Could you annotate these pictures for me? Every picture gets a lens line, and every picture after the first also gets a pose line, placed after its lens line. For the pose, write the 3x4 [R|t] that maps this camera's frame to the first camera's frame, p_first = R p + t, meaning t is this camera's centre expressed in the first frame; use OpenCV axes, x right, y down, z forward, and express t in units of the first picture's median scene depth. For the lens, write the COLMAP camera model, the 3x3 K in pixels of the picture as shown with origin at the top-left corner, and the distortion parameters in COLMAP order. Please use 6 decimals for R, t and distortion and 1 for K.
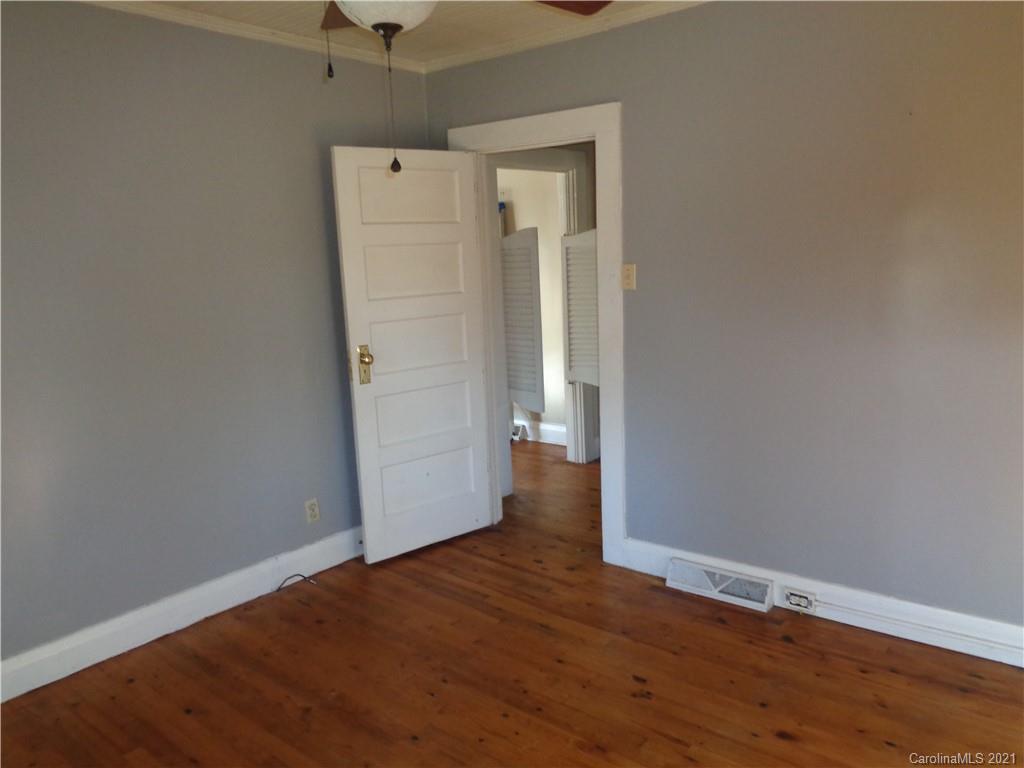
lens RADIAL K [[768.9, 0, 517.4], [0, 768.9, 385.5], [0, 0, 1]] dist [0.003345, 0.003128]
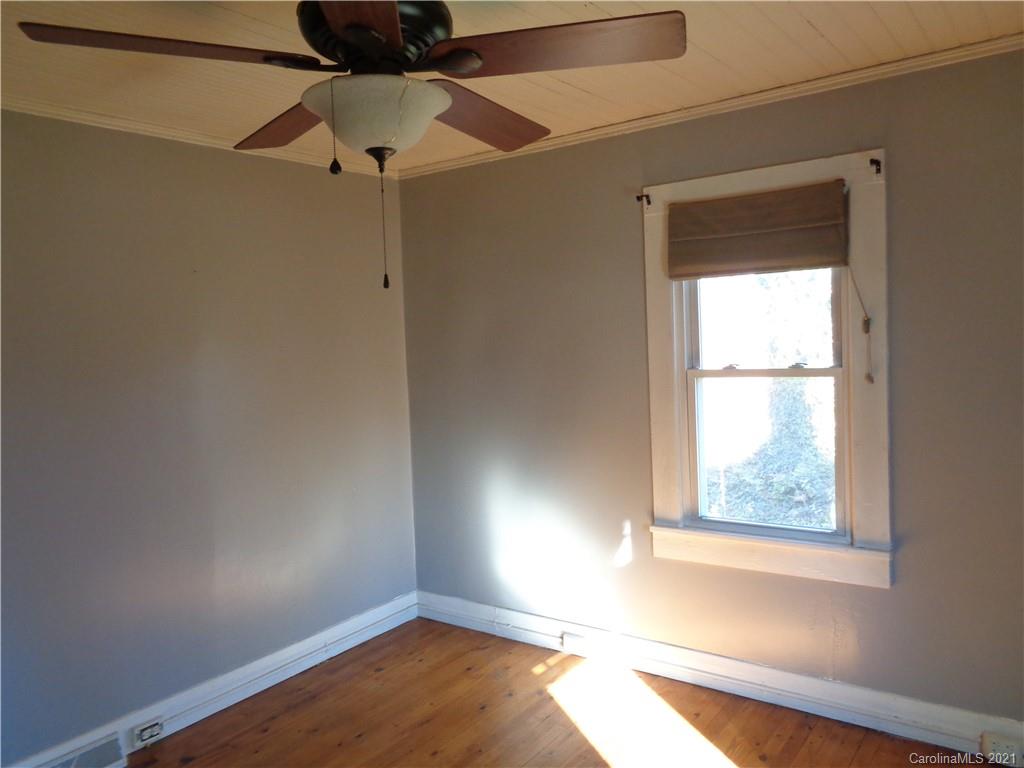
lens RADIAL K [[768.9, 0, 517.4], [0, 768.9, 385.5], [0, 0, 1]] dist [0.003345, 0.003128]
pose [[-0.050848, -0.014241, 0.998605, -0.689865], [0.217864, 0.975659, 0.025007, -0.081007], [-0.974654, 0.218831, -0.046508, 0.535935]]
